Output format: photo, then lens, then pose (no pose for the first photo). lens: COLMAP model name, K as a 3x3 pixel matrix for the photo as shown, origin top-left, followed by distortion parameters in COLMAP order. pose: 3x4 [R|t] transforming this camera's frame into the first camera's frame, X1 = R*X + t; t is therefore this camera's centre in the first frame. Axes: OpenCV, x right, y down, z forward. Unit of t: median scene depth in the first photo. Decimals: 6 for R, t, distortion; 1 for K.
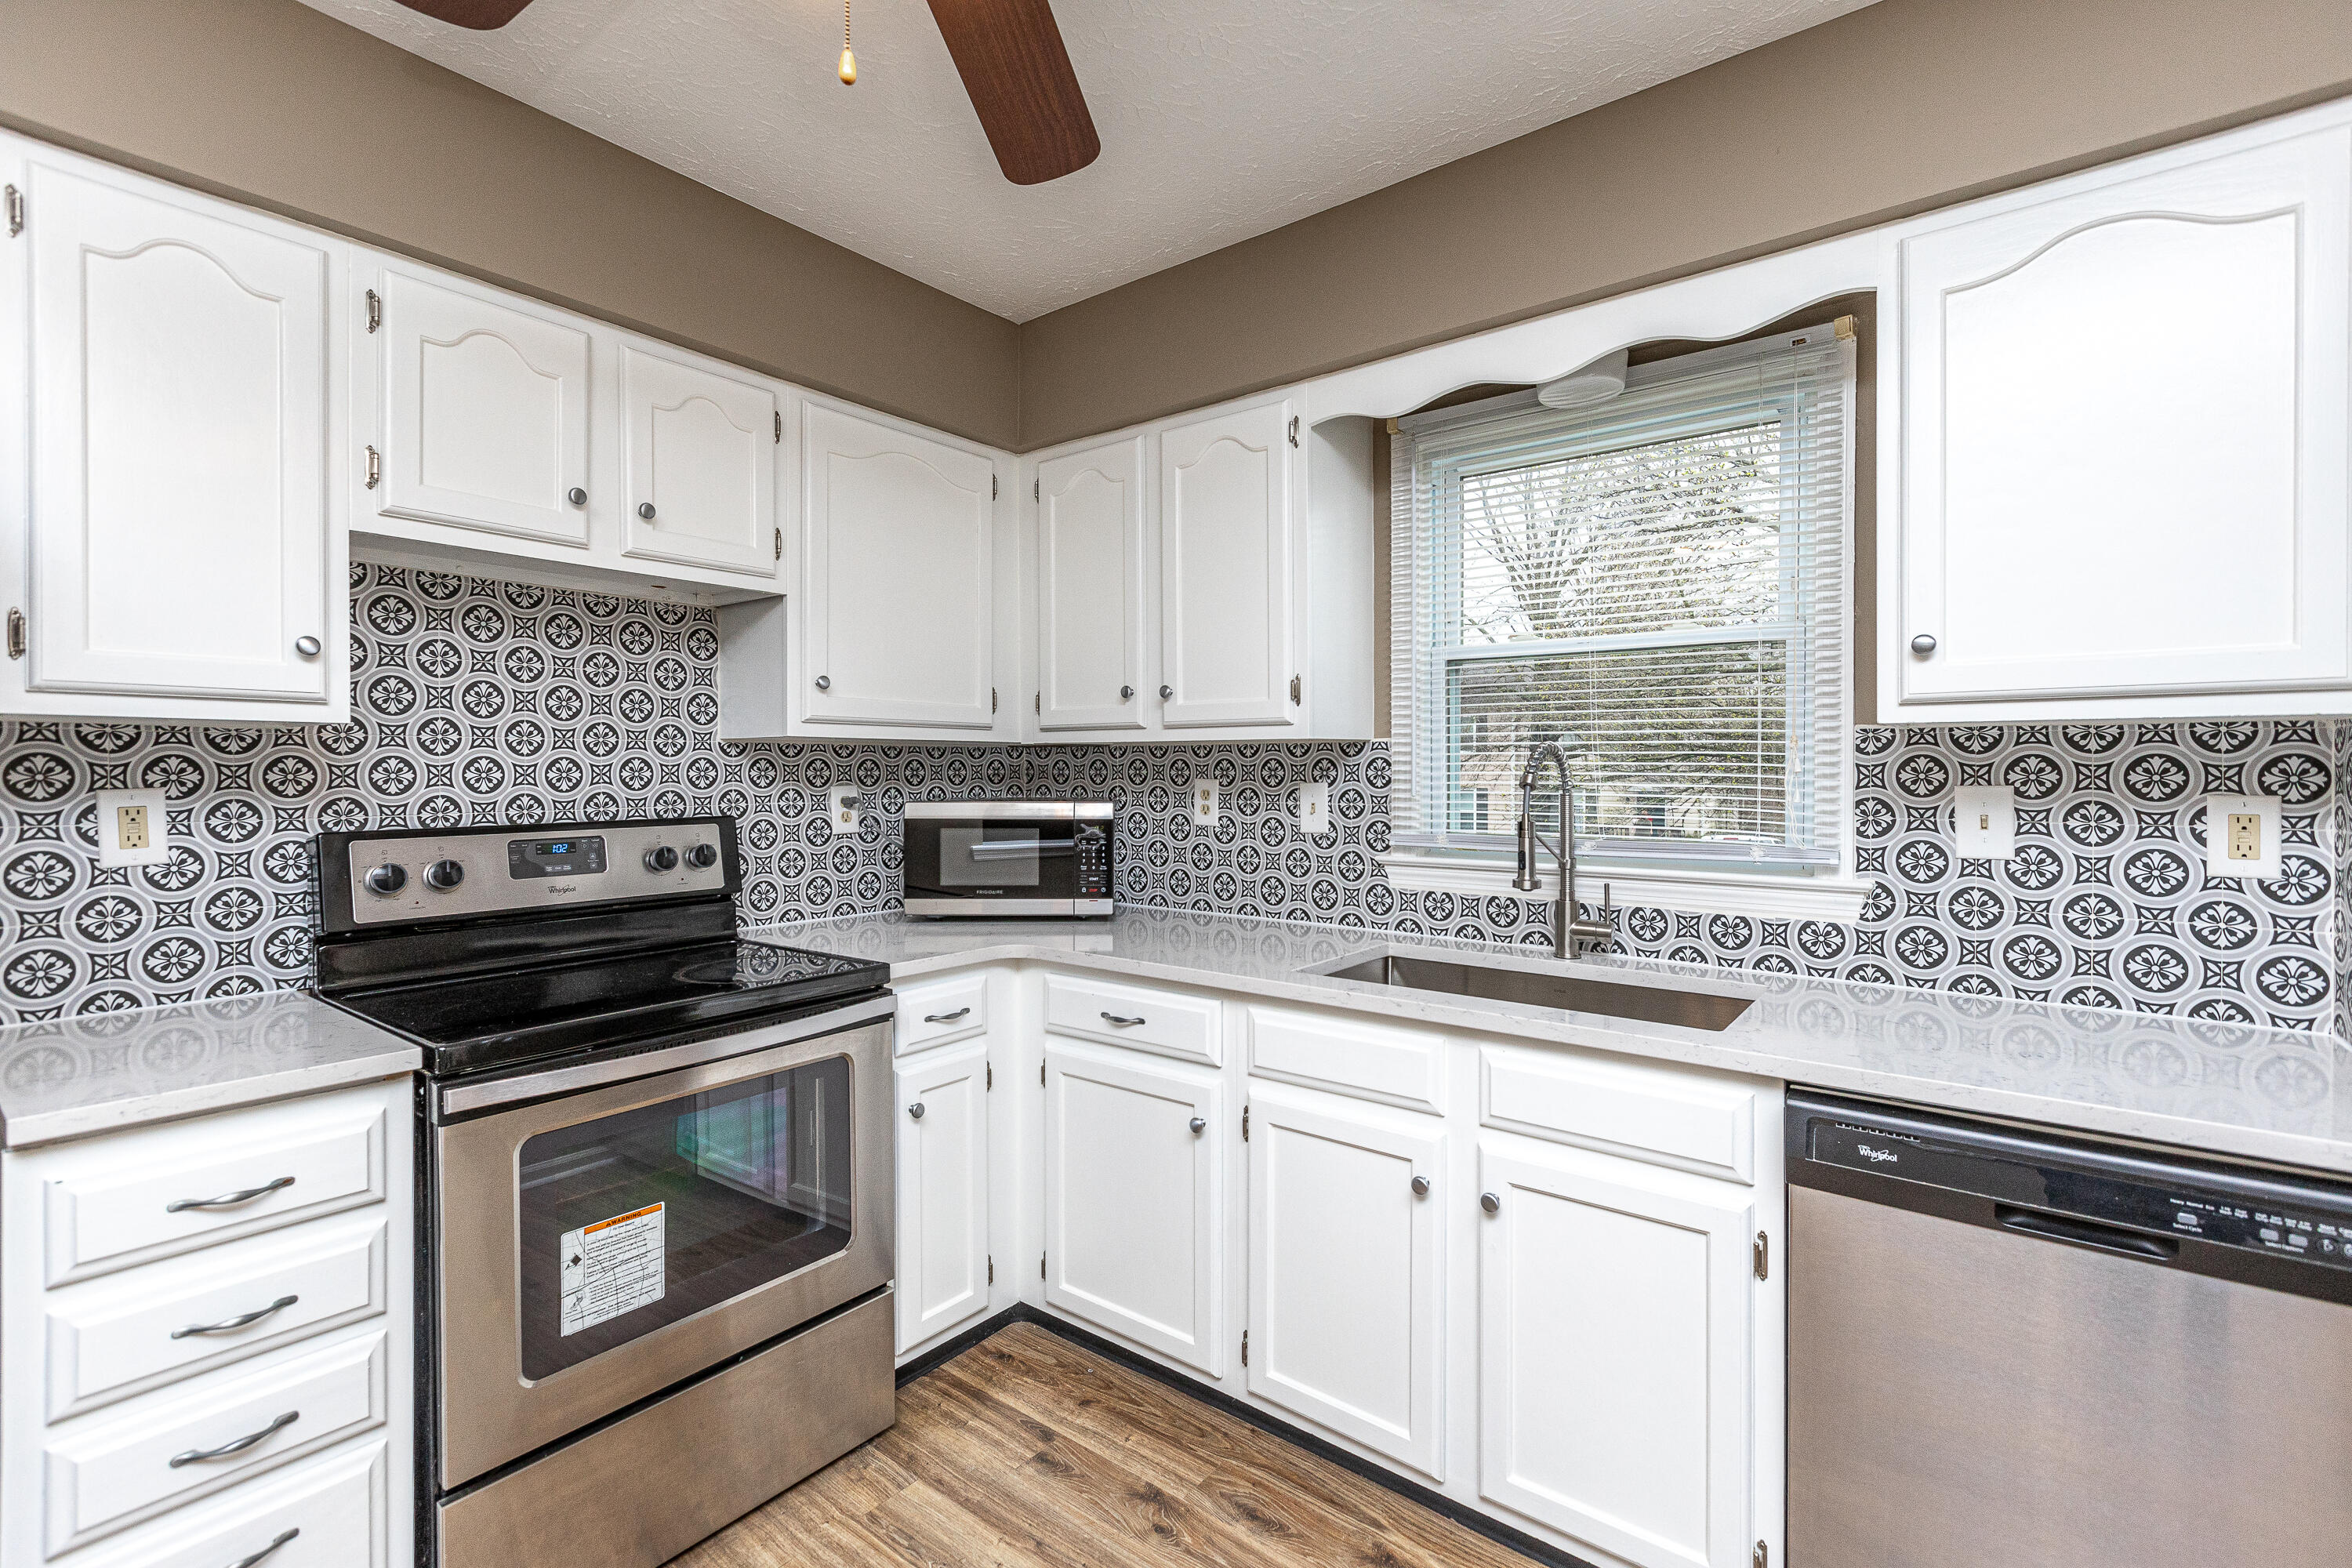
lens RADIAL K [[1021.5, 0, 1170.9], [0, 1021.5, 772.0], [0, 0, 1]] dist [0.000899, 0.000393]
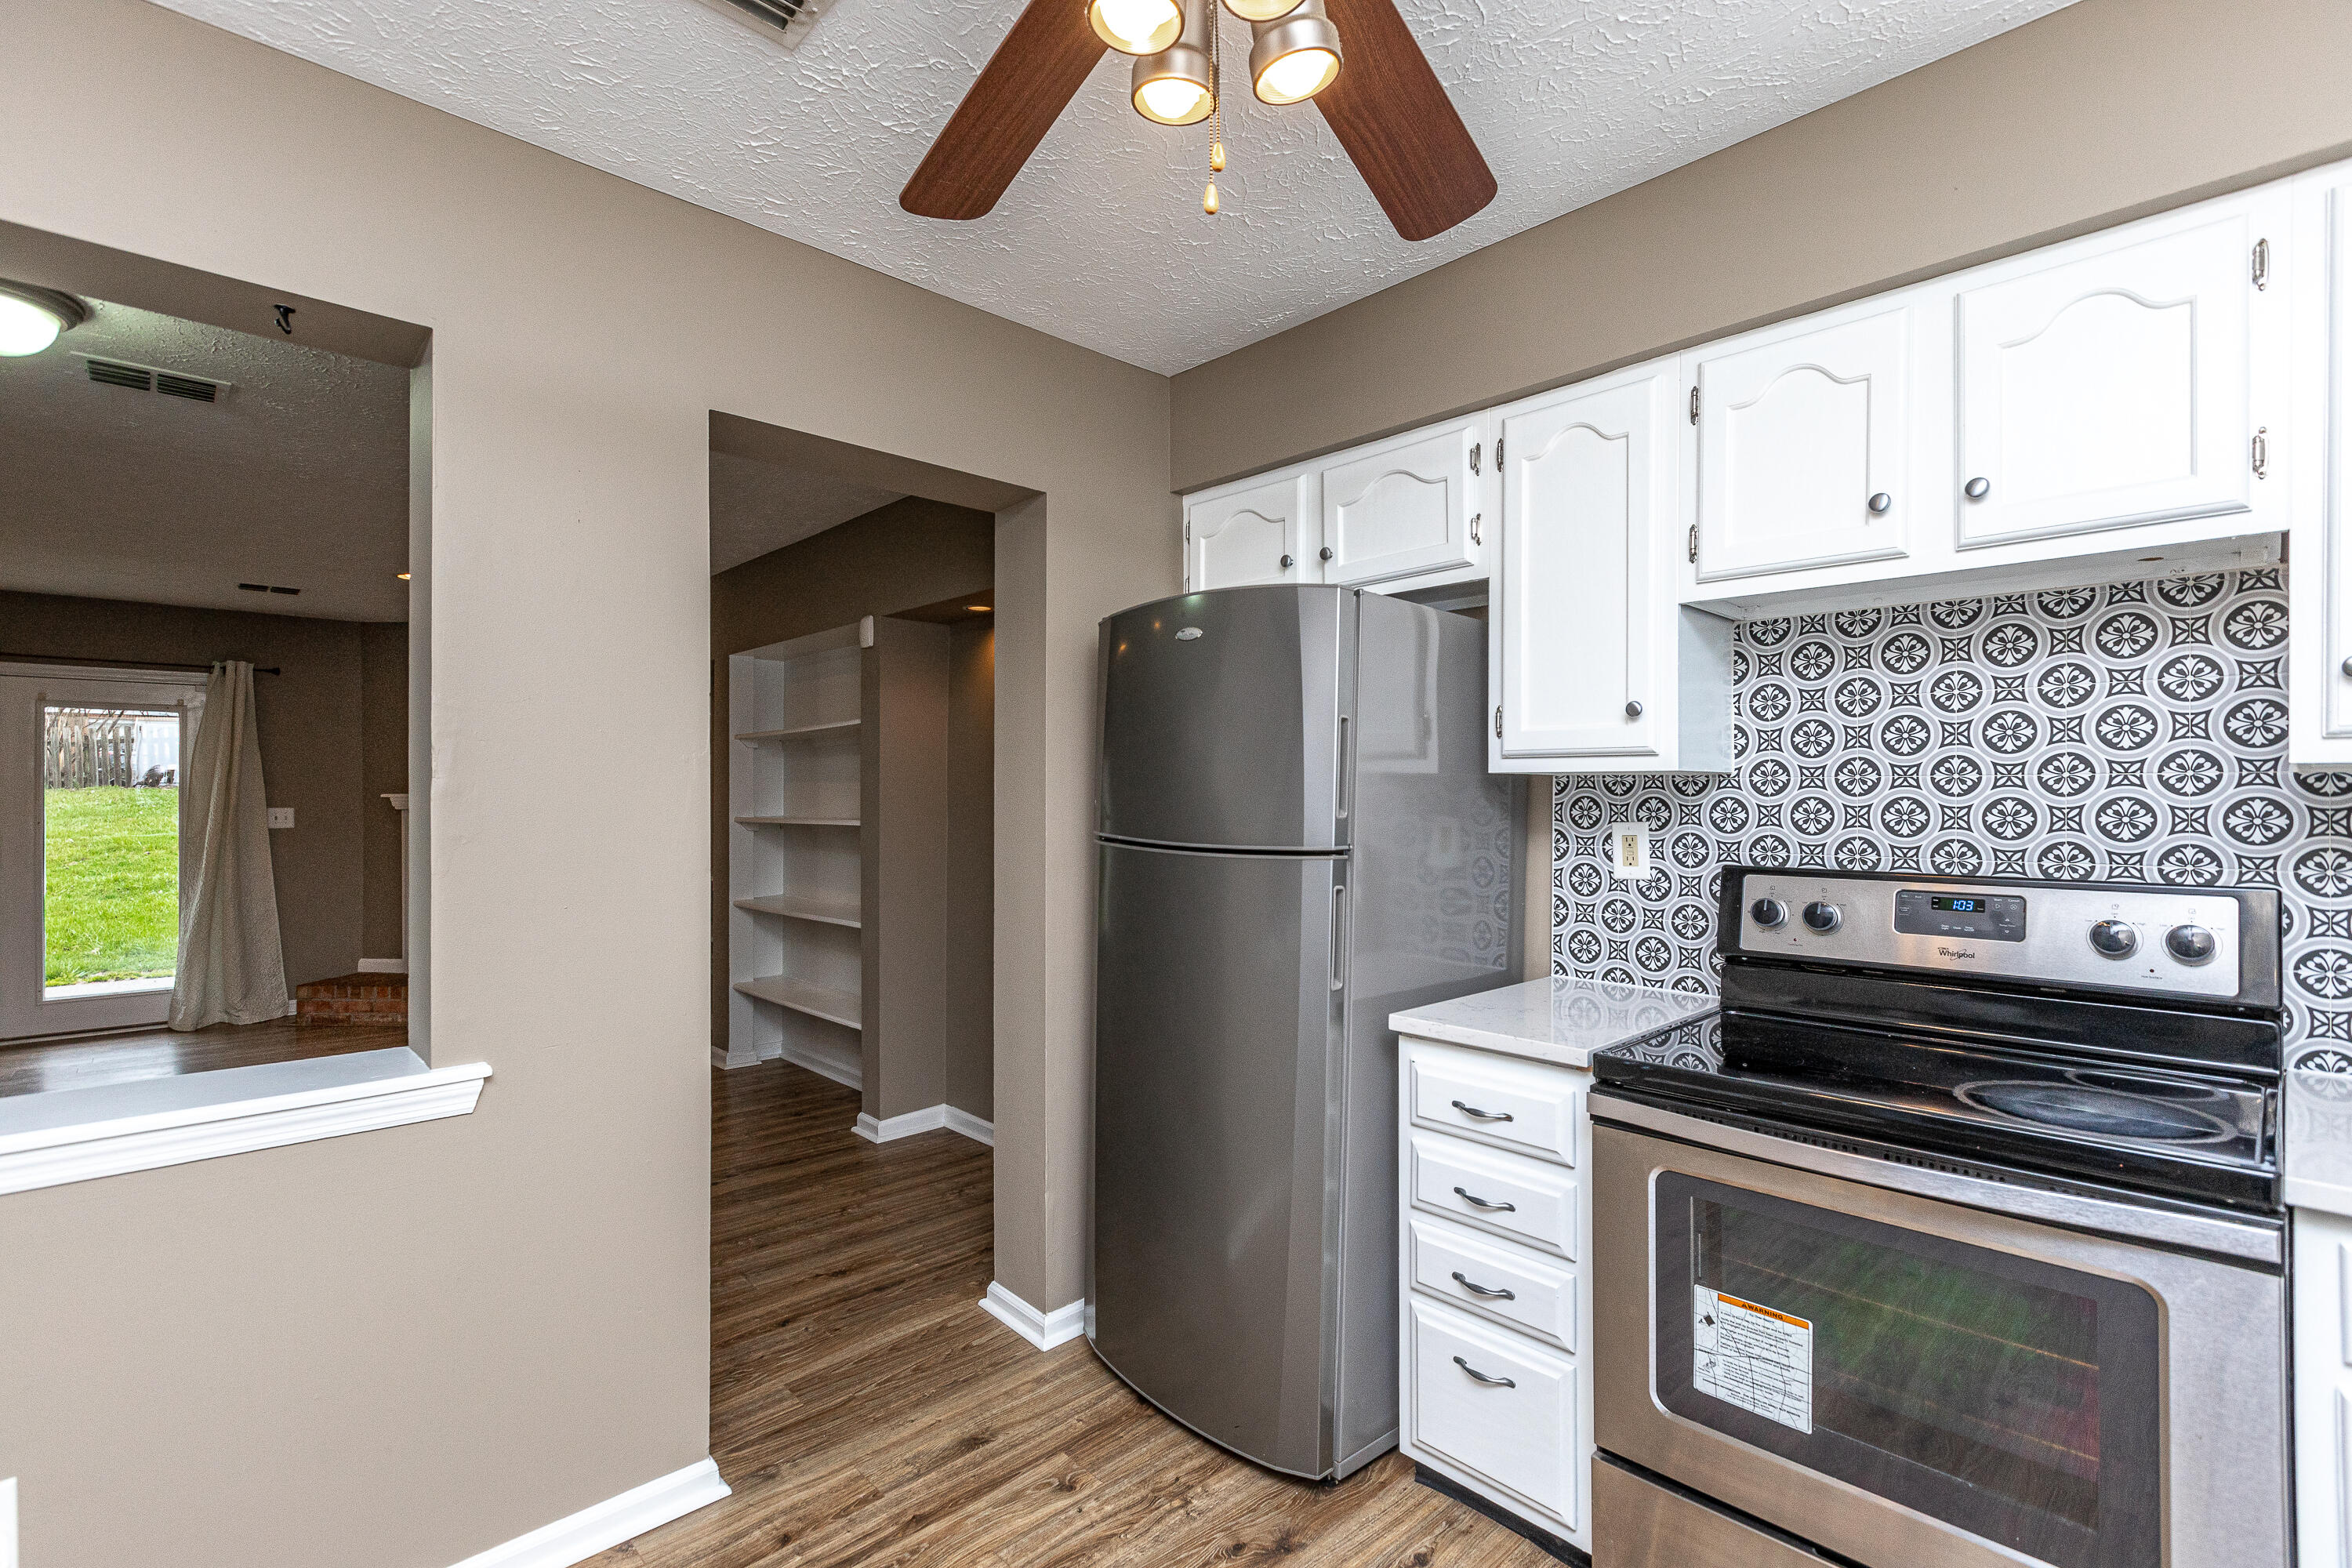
lens RADIAL K [[1021.5, 0, 1161.9], [0, 1021.5, 794.4], [0, 0, 1]] dist [0.000899, 0.000393]
pose [[-0.125365, -0.008238, -0.992076, 0.374716], [-0.013249, 0.999890, -0.006628, -0.002924], [0.992022, 0.012313, -0.125460, 0.512583]]
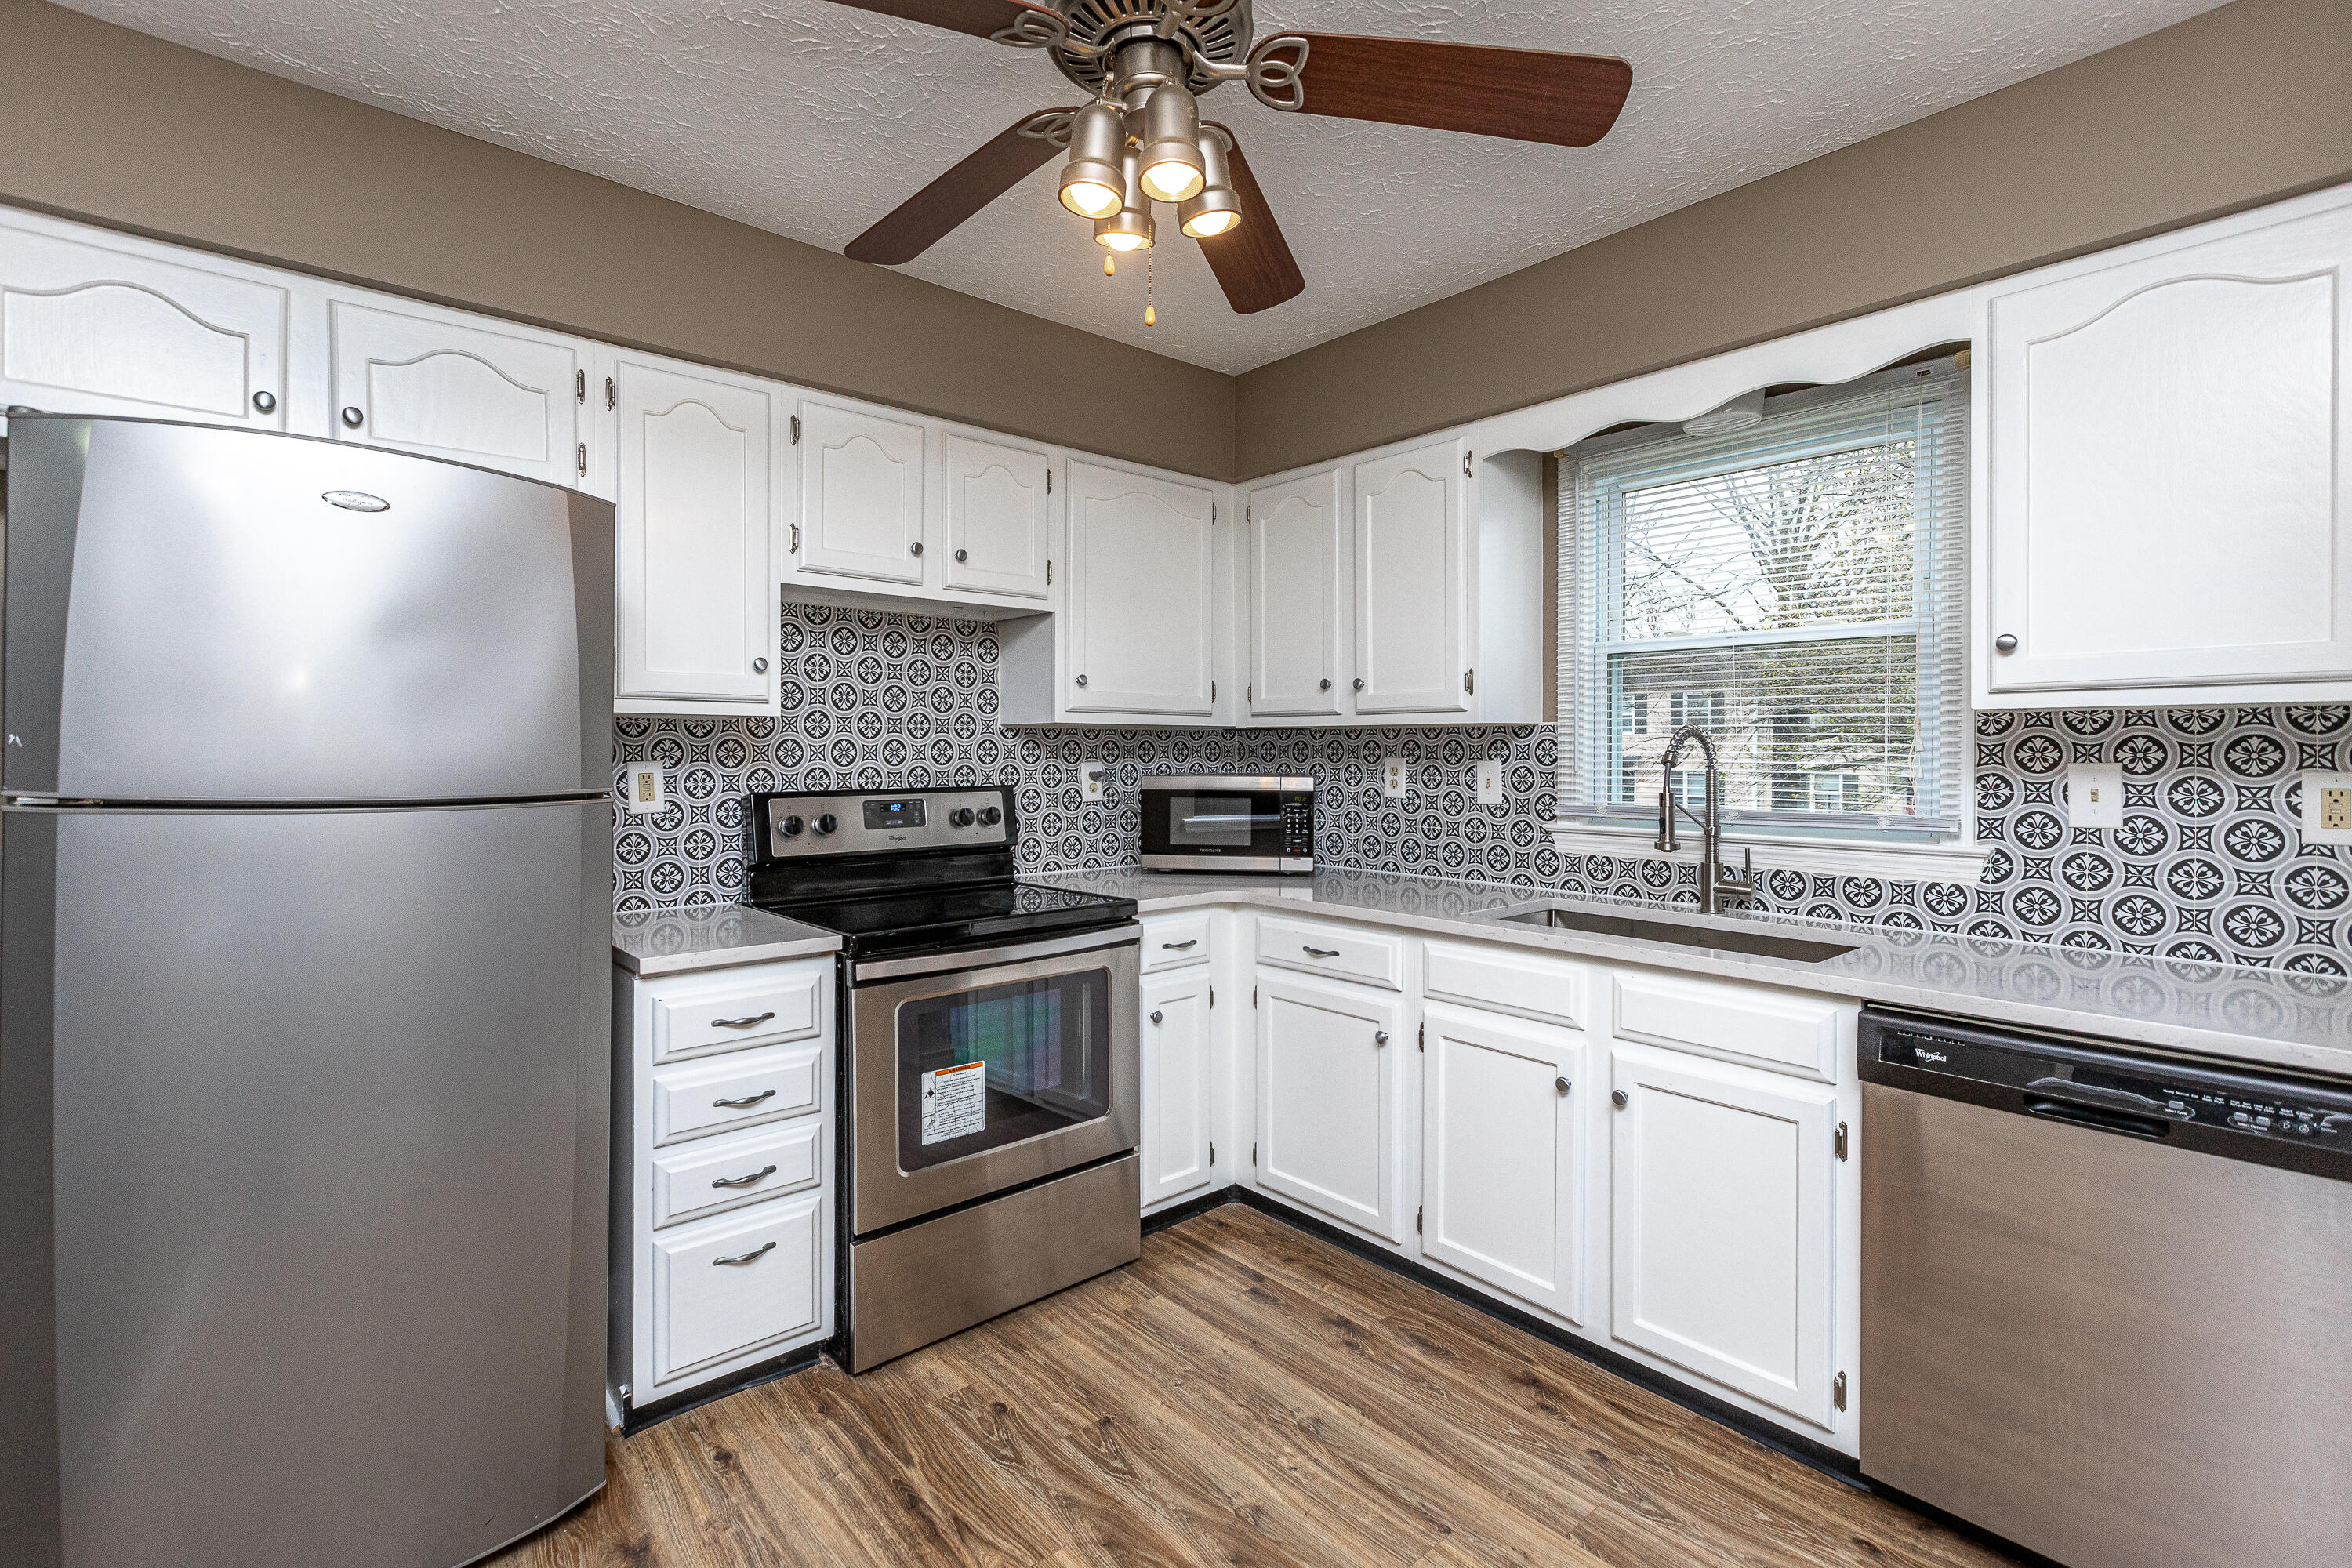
lens RADIAL K [[1021.5, 0, 1152.7], [0, 1021.5, 761.0], [0, 0, 1]] dist [0.000899, 0.000393]
pose [[0.977441, 0.003135, -0.211185, 0.015806], [-0.001662, 0.999973, 0.007152, 0.004229], [0.211202, -0.006640, 0.977420, -0.272154]]
